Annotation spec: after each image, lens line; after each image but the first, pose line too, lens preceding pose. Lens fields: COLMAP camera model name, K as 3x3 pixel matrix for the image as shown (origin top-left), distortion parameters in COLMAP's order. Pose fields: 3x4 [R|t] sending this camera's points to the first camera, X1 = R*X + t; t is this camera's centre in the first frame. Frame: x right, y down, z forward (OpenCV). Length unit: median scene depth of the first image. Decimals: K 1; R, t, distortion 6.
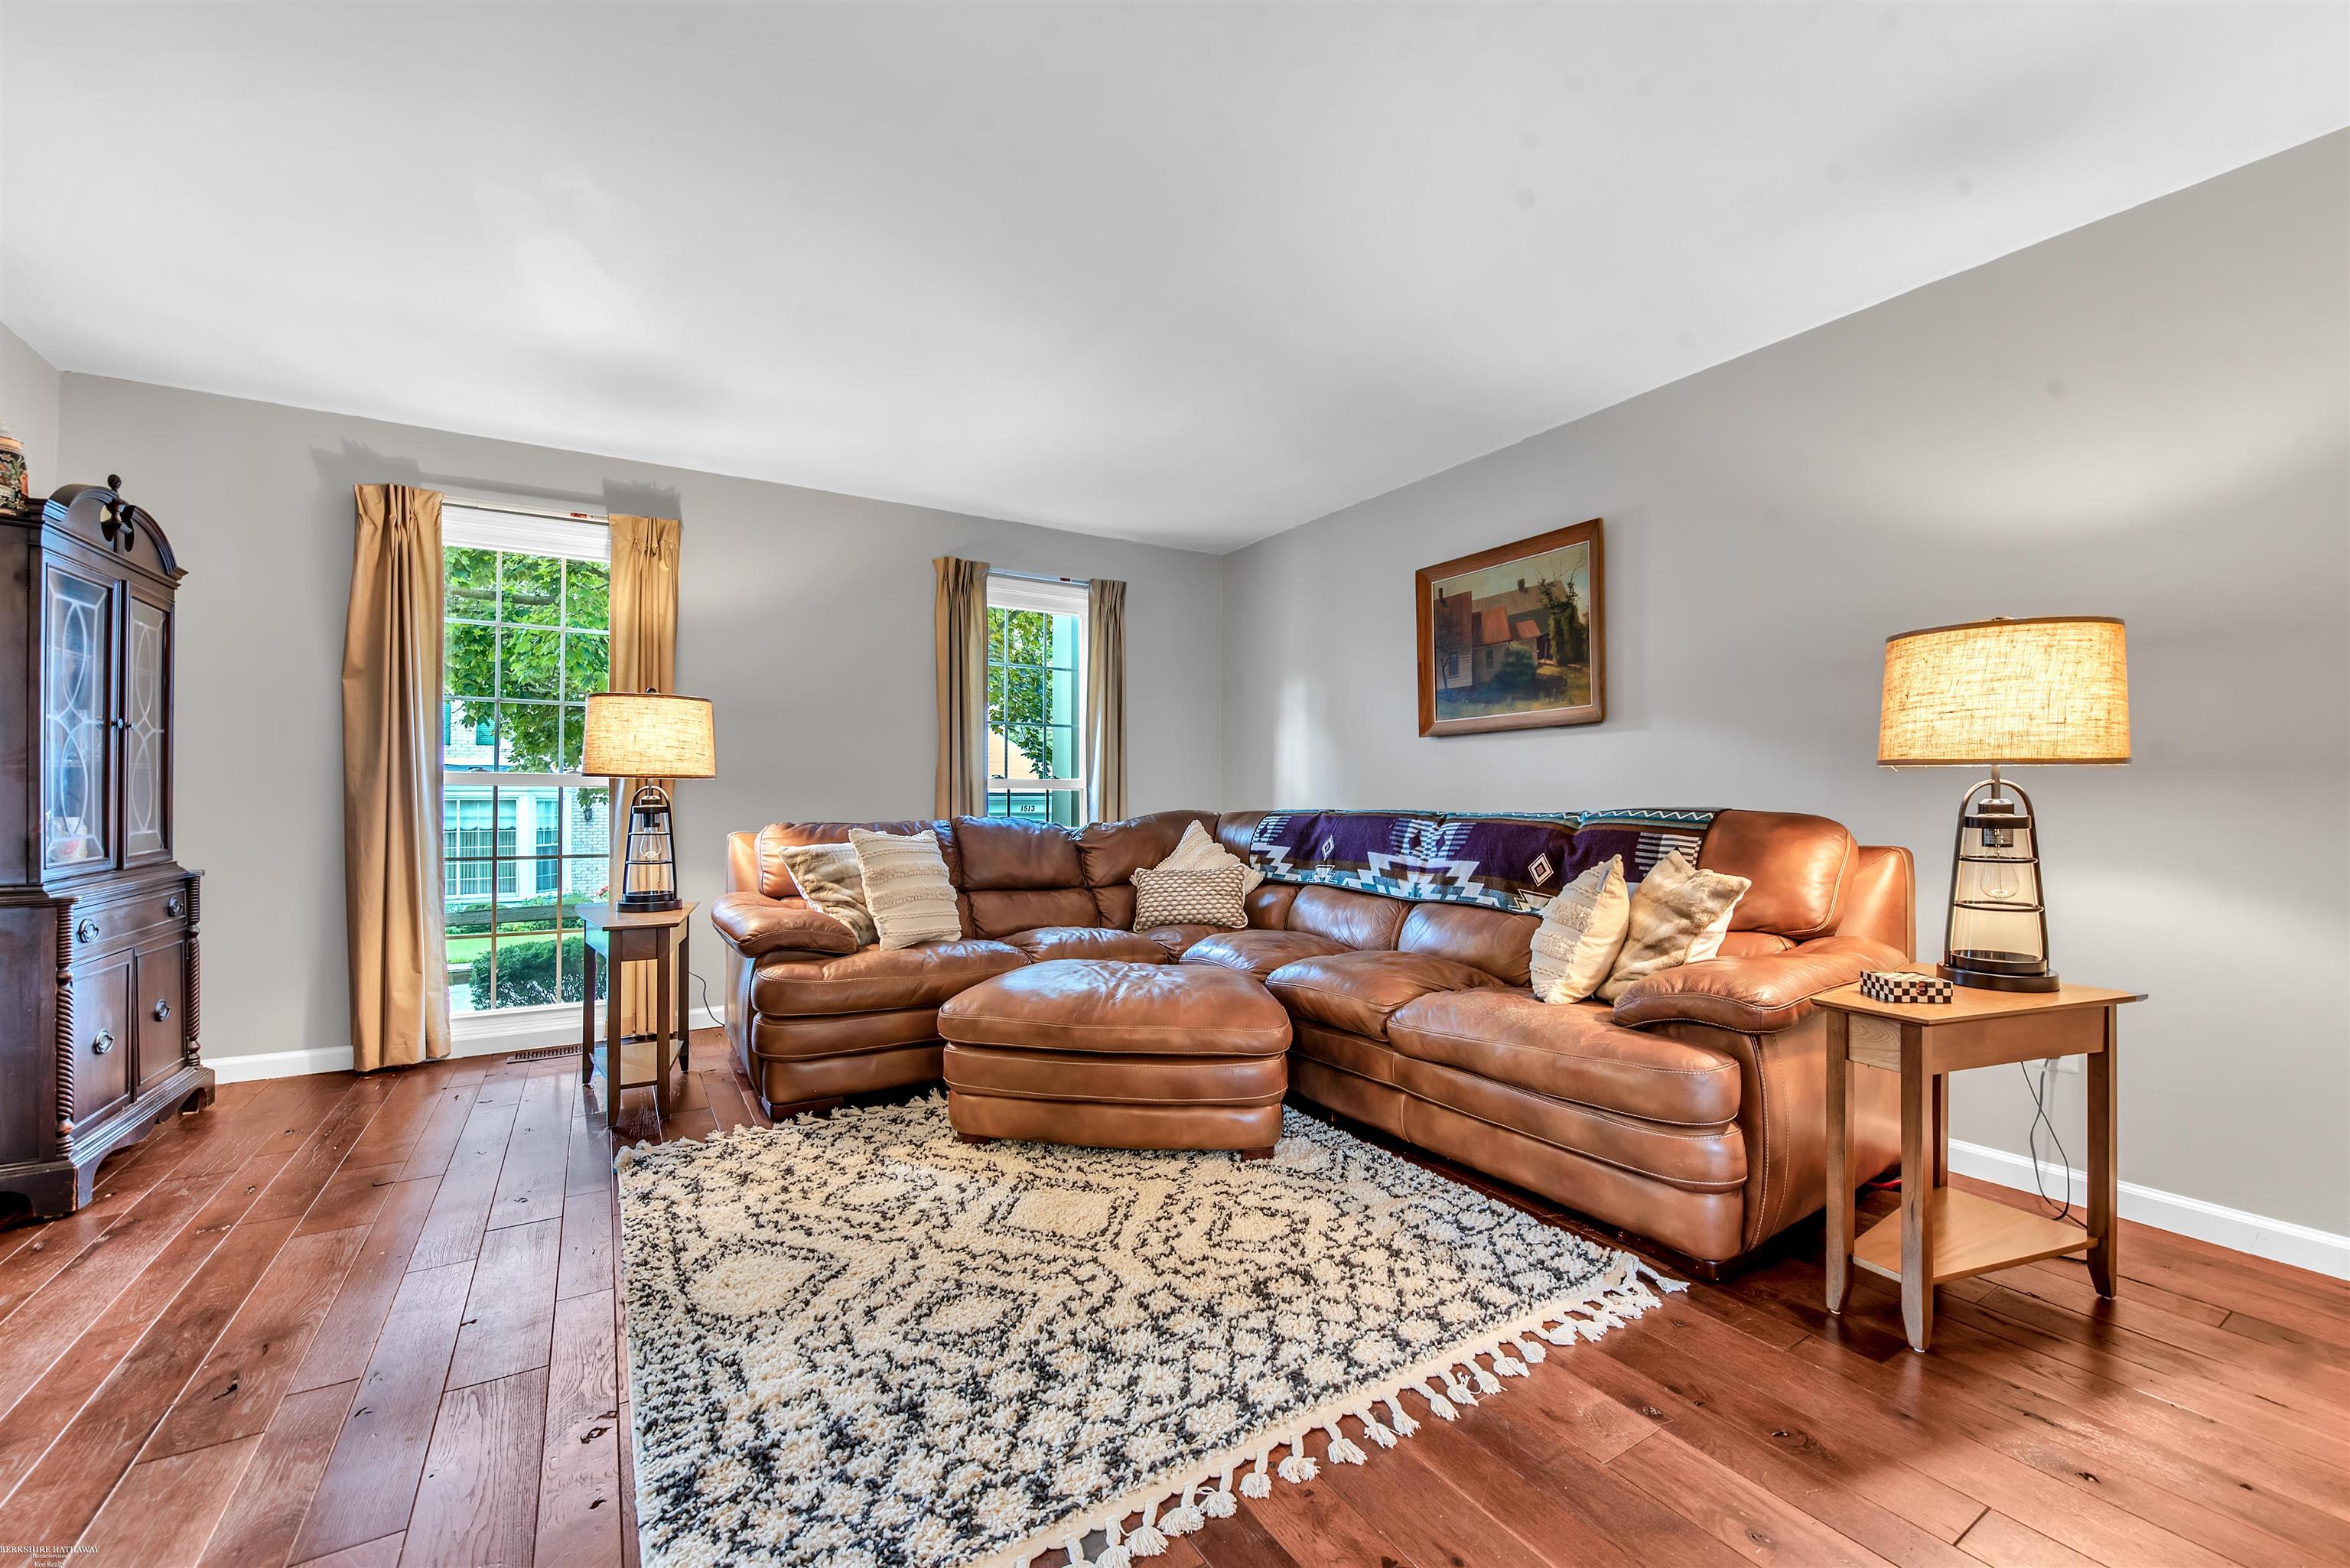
lens RADIAL K [[941.8, 0, 1175.0], [0, 941.8, 784.0], [0, 0, 1]] dist [0.012162, -0.000202]
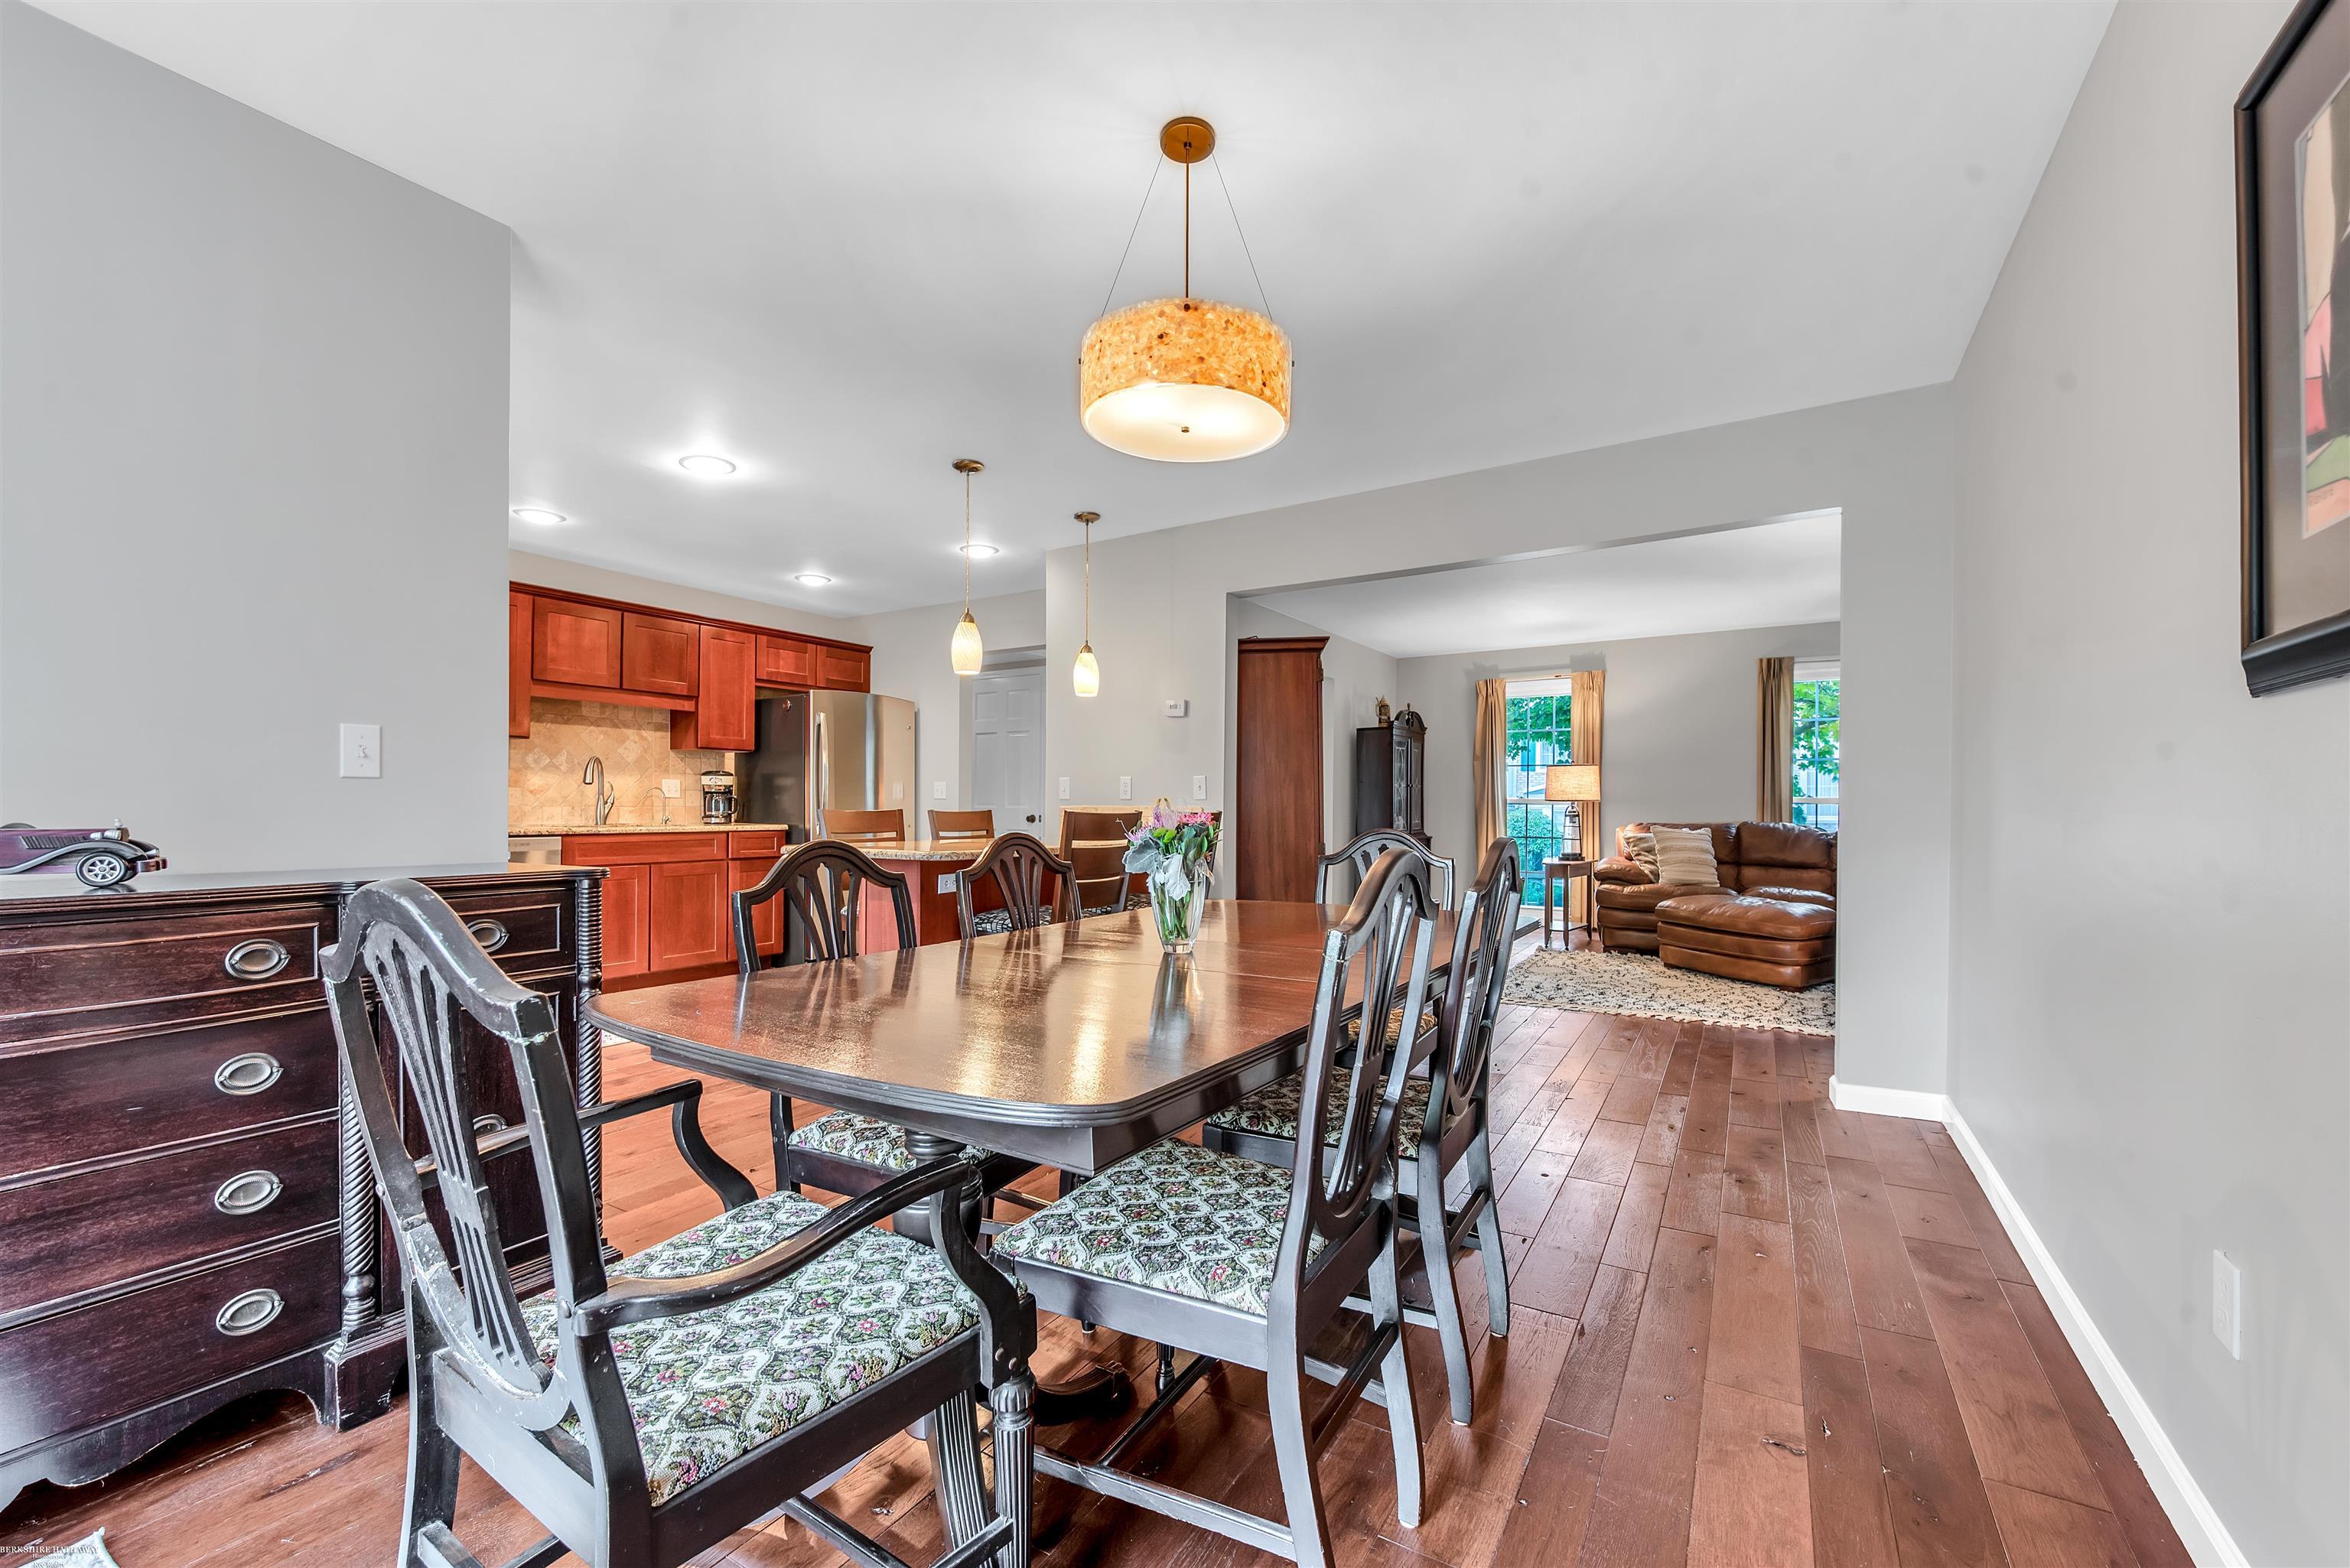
lens RADIAL K [[960.5, 0, 1169.3], [0, 960.5, 803.6], [0, 0, 1]] dist [-0.009722, 0.000036]
pose [[0.449738, -0.003546, -0.893153, 0.955642], [0.010062, 0.999949, 0.001096, -0.012008], [0.893104, -0.009480, 0.449751, -0.791968]]
